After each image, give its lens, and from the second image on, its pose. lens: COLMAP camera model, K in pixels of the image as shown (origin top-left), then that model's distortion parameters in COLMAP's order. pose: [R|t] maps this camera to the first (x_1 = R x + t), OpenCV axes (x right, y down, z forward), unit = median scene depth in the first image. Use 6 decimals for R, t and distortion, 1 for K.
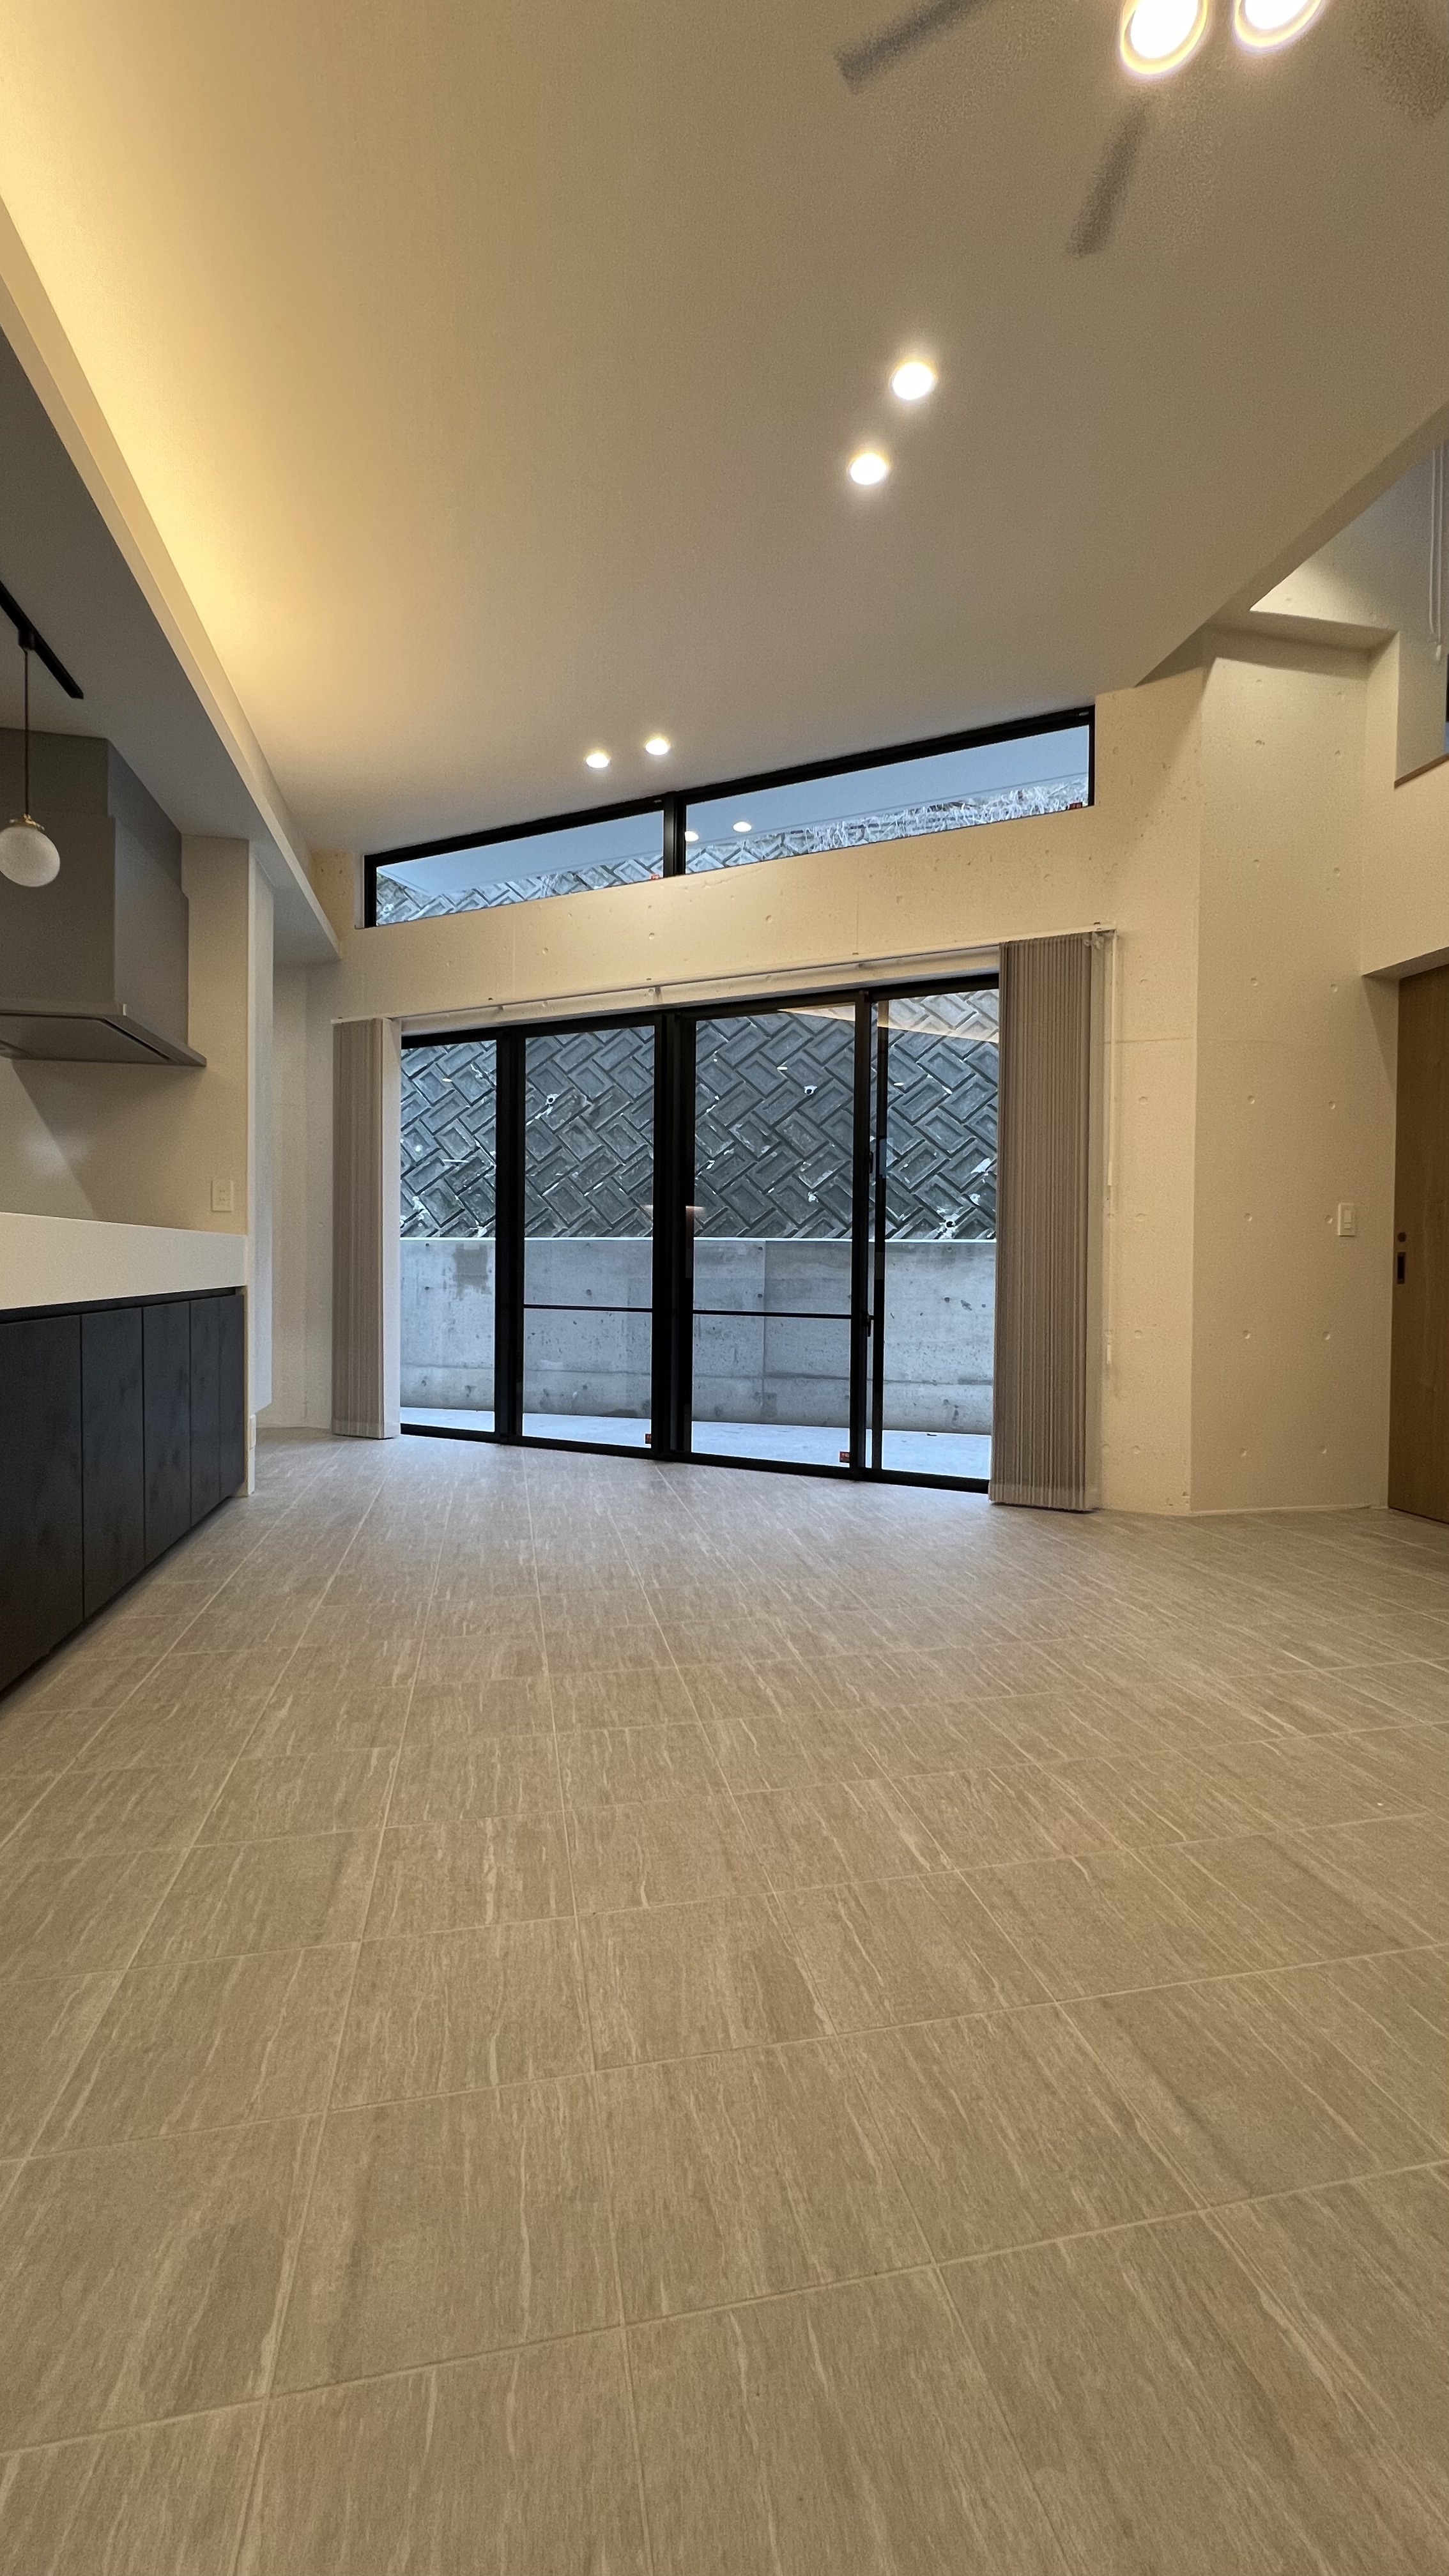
lens RADIAL K [[1039.8, 0, 721.5], [0, 1039.8, 1283.4], [0, 0, 1]] dist [-0.002871, 0.001267]
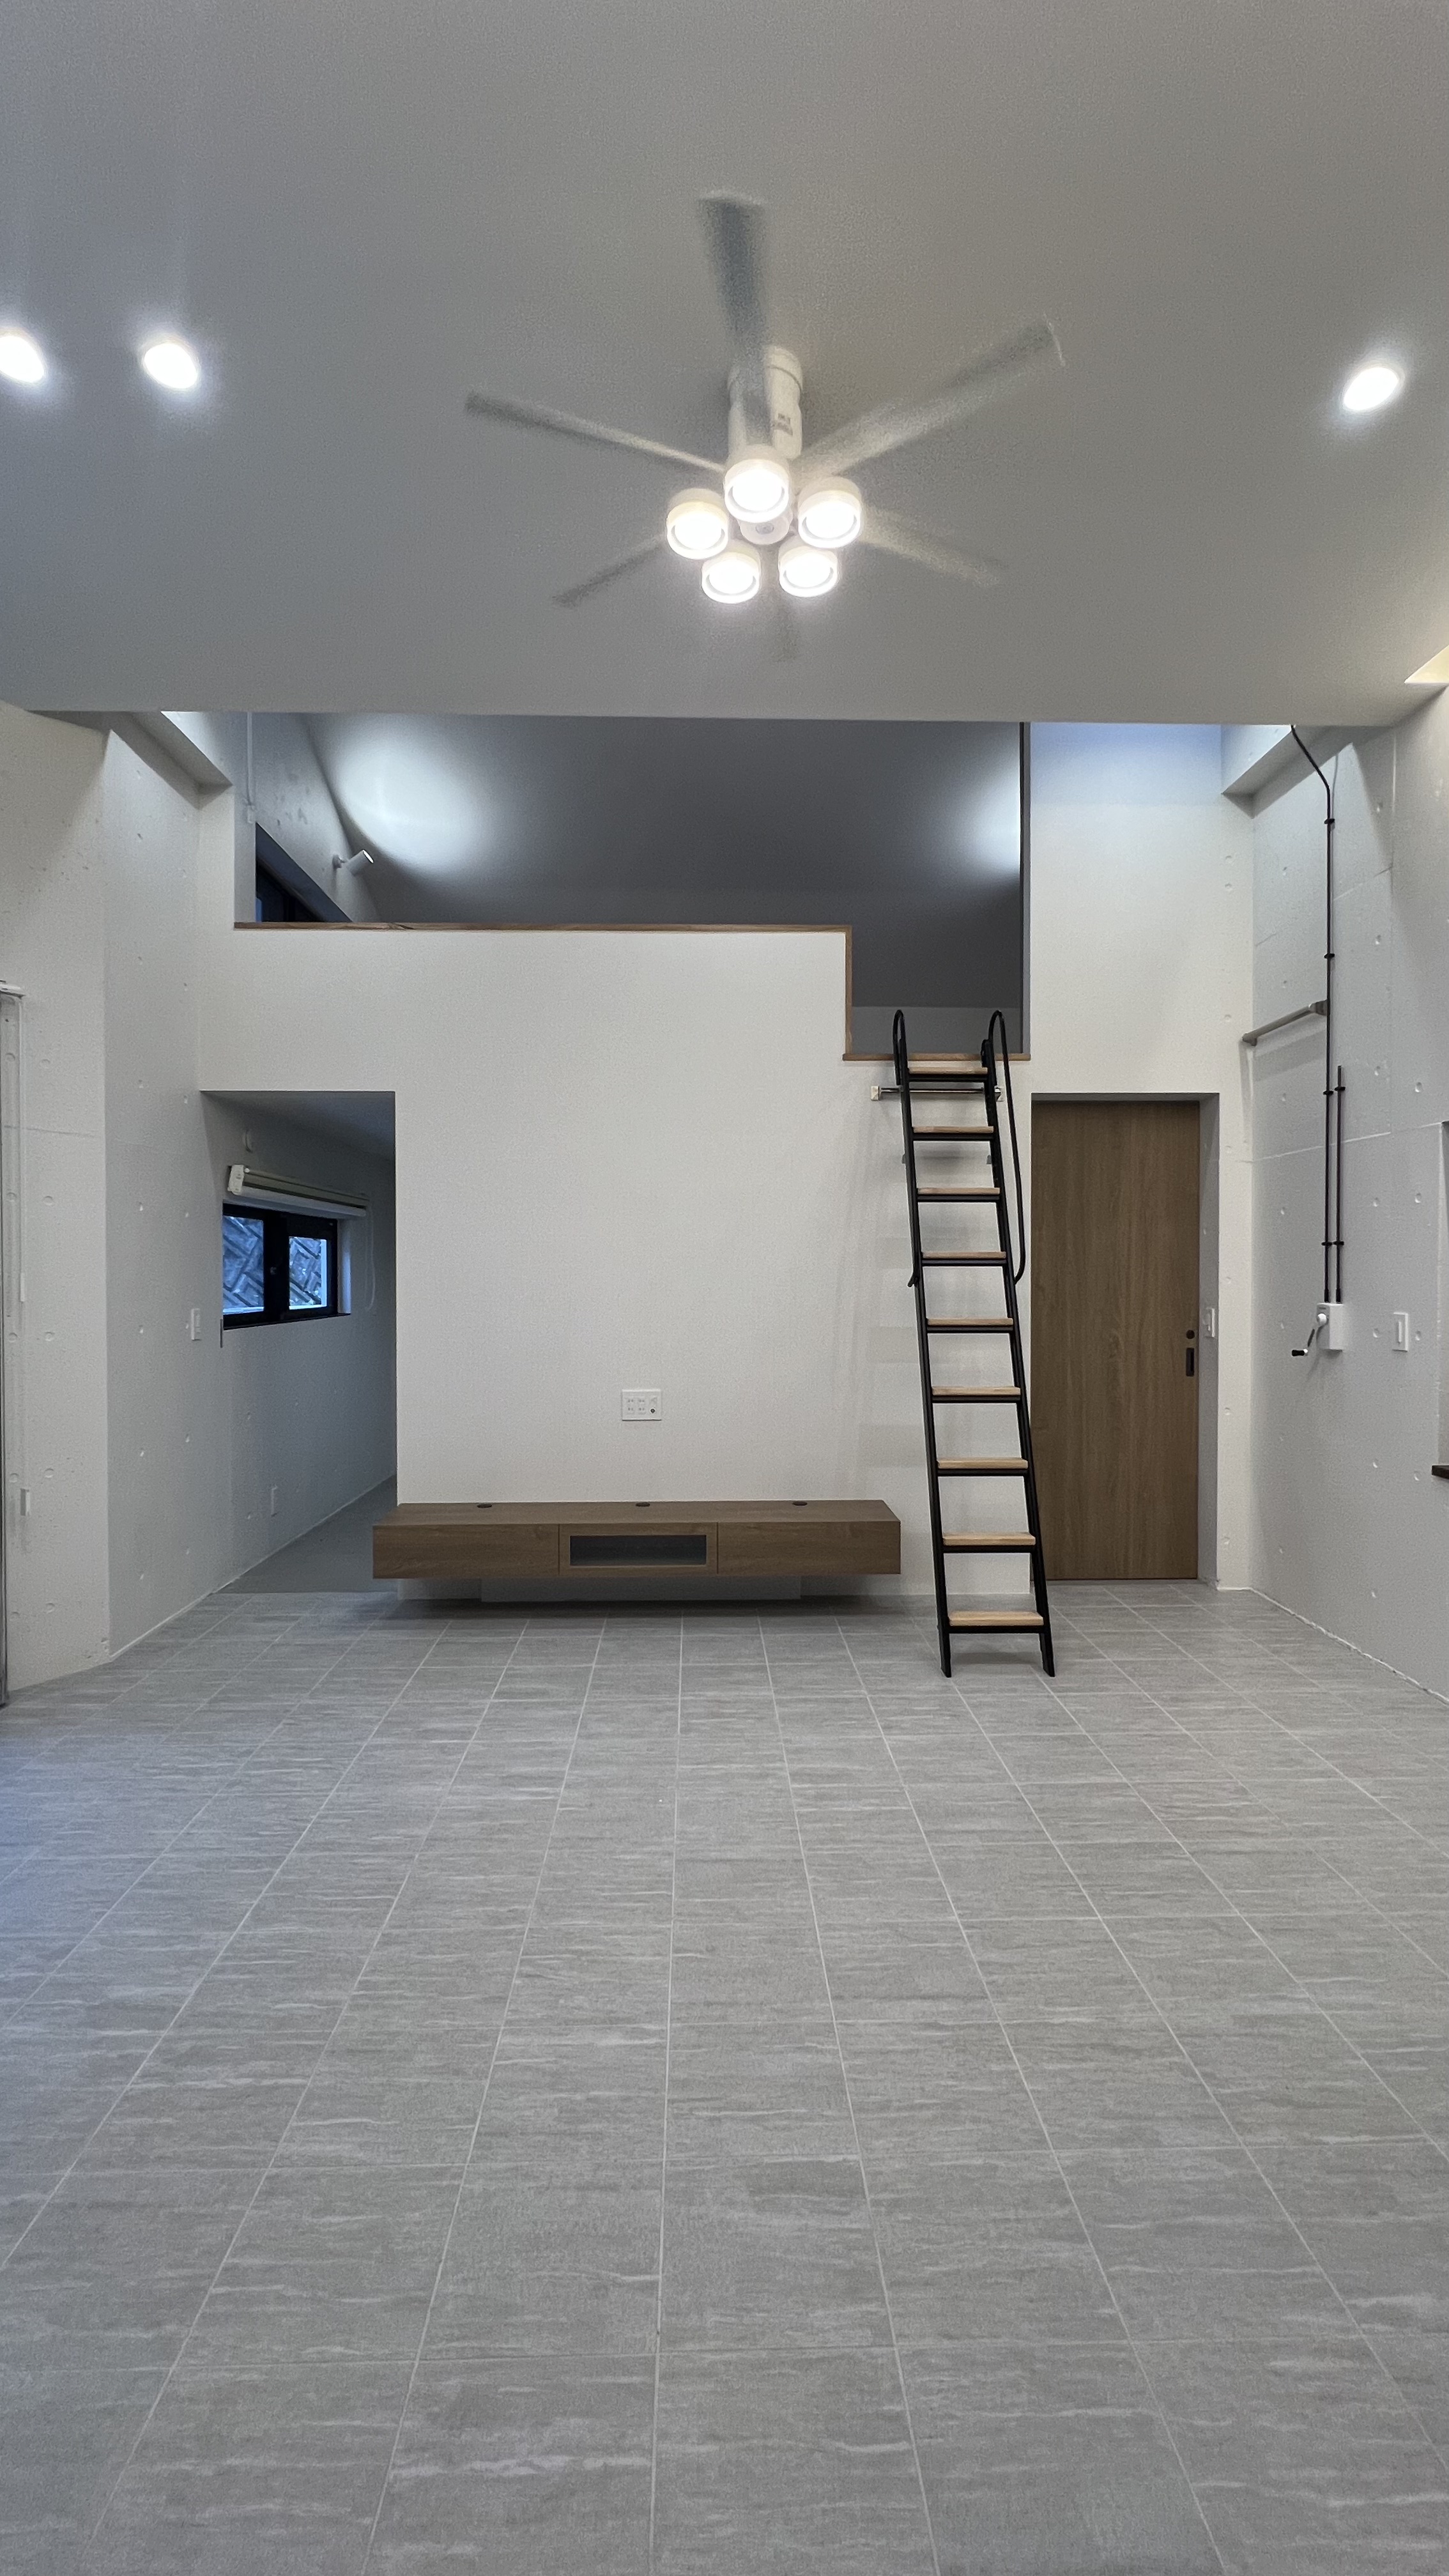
lens RADIAL K [[1085.2, 0, 720.8], [0, 1085.2, 1284.2], [0, 0, 1]] dist [-0.002057, 0.000565]
pose [[0.182332, -0.019286, 0.983048, -0.372312], [0.022719, 0.999623, 0.015397, -0.107352], [-0.982975, 0.019527, 0.182701, 0.288122]]
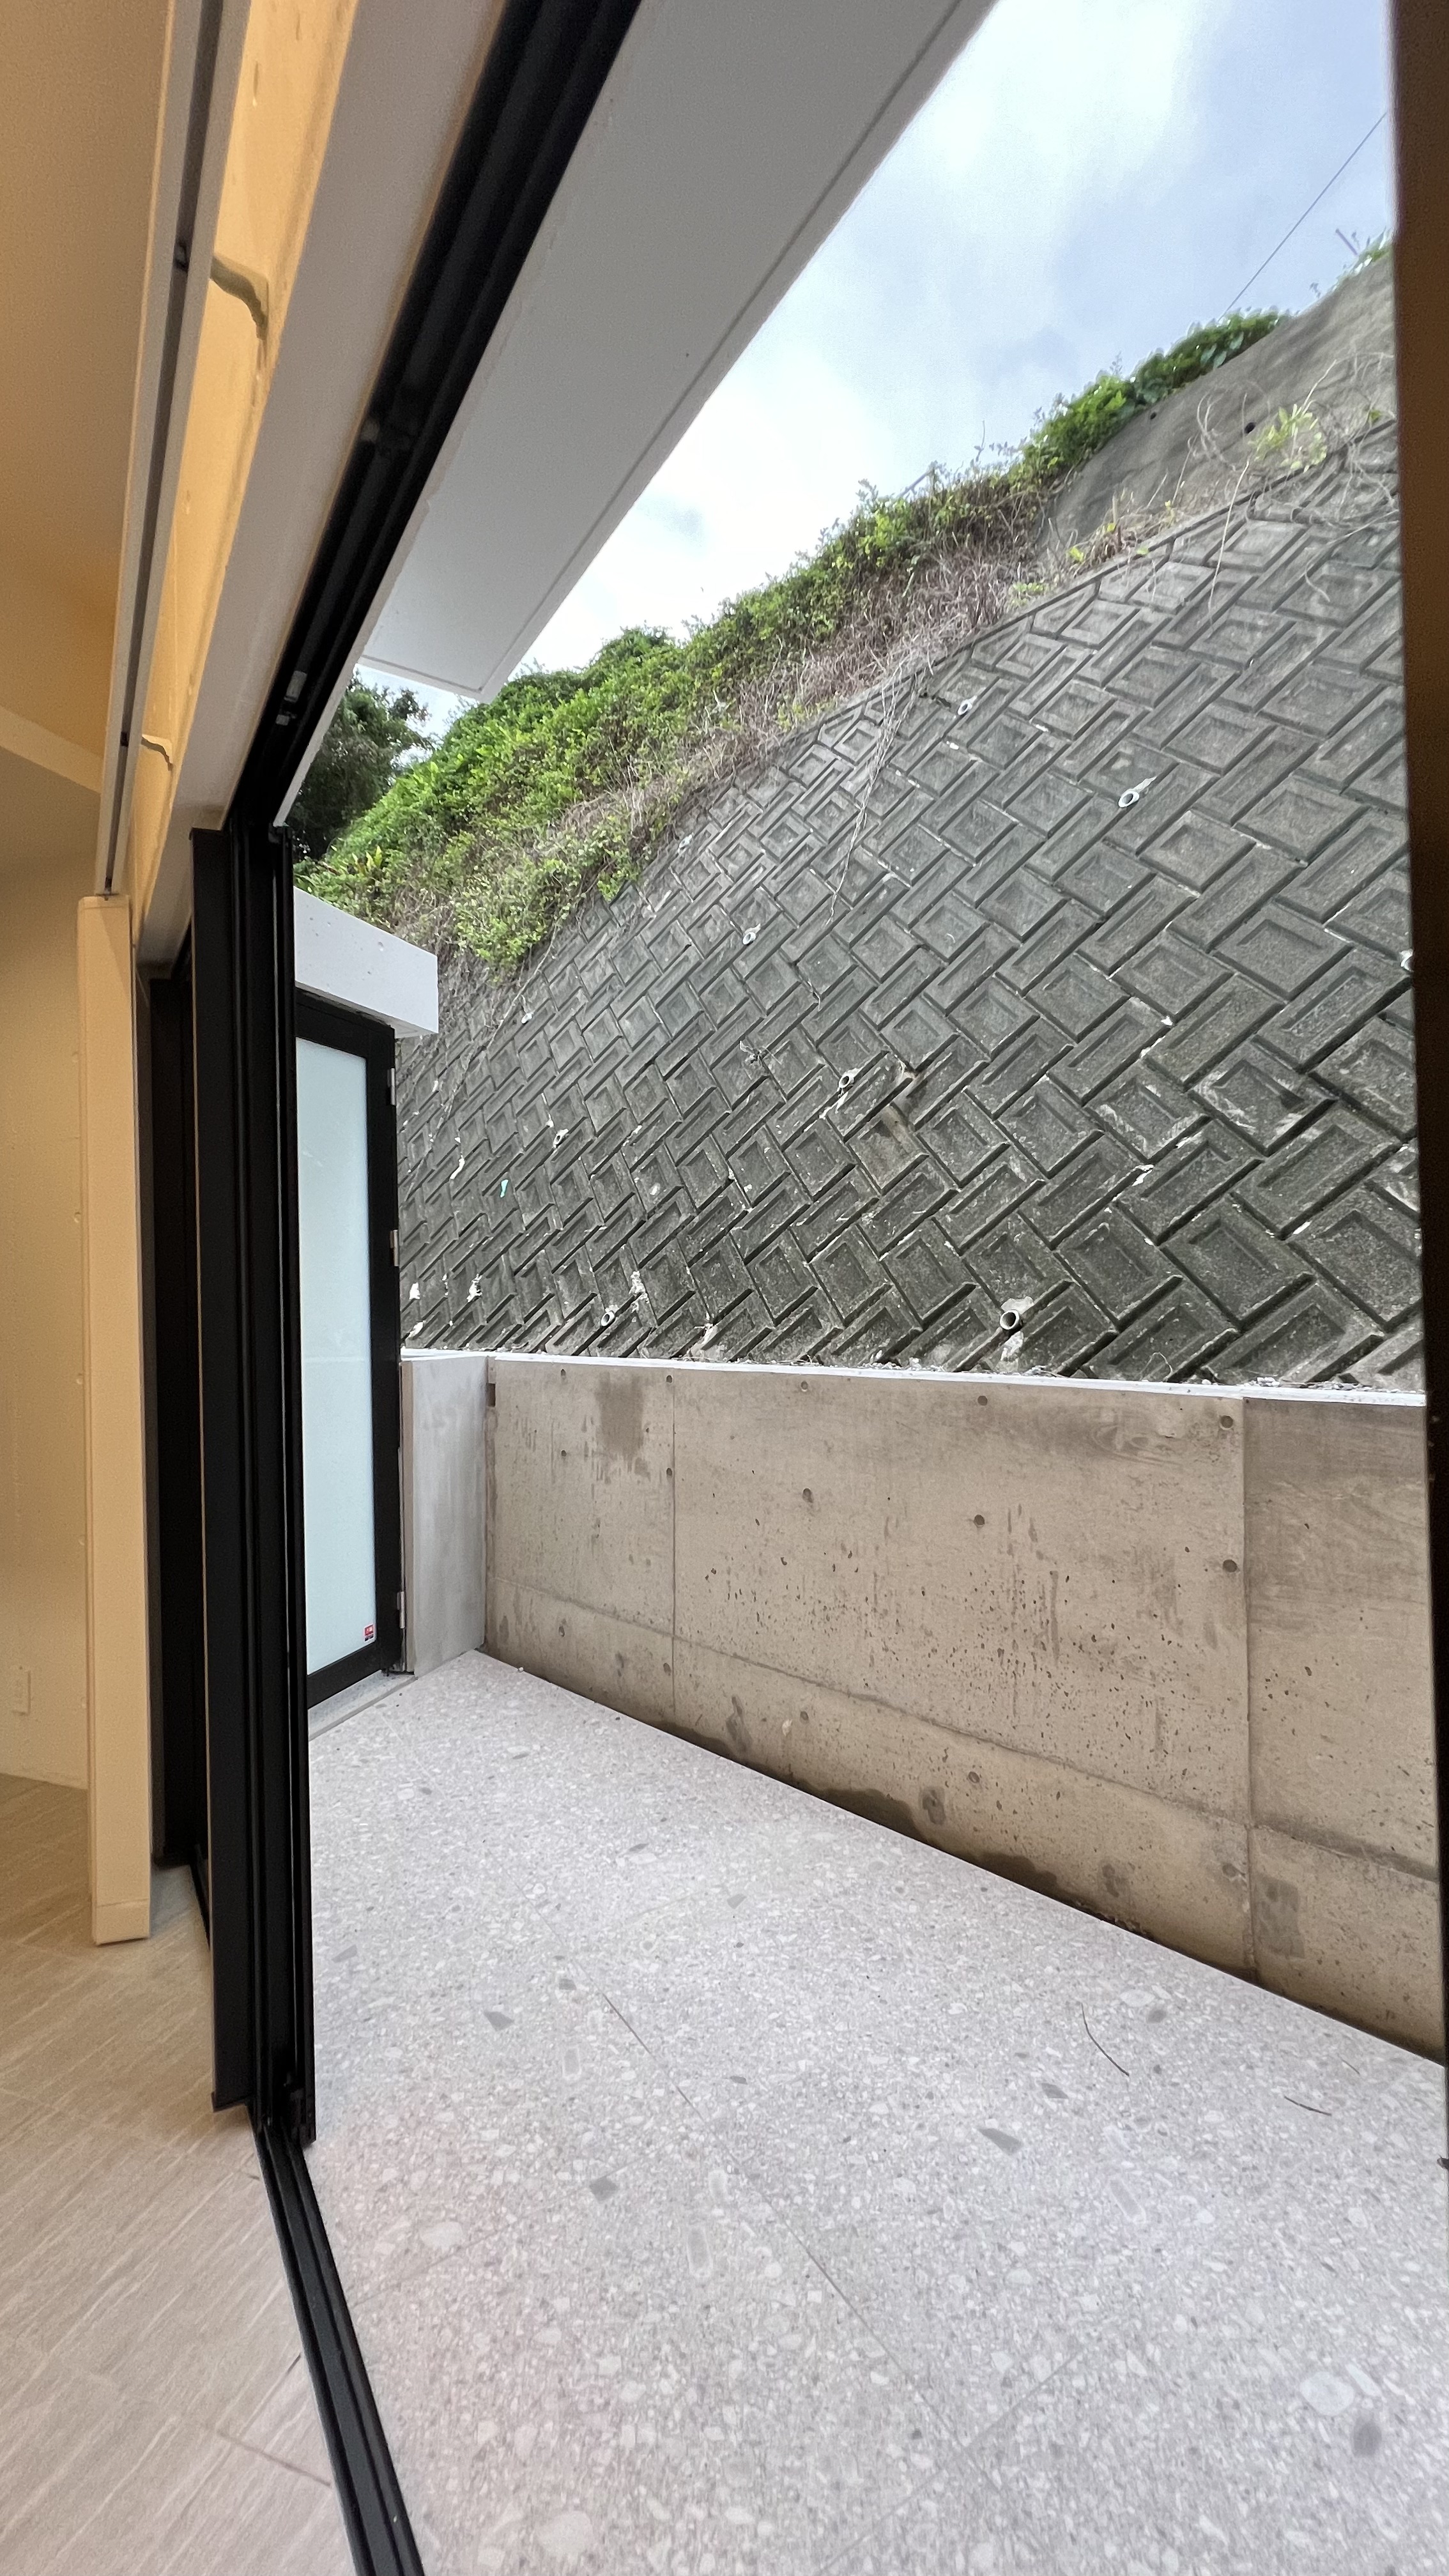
lens RADIAL K [[1039.8, 0, 721.5], [0, 1039.8, 1283.4], [0, 0, 1]] dist [-0.002871, 0.001267]
pose [[0.848729, -0.034325, -0.527712, 0.128596], [0.021571, 0.999308, -0.030308, -0.118019], [0.528387, 0.014340, 0.848882, 1.064125]]
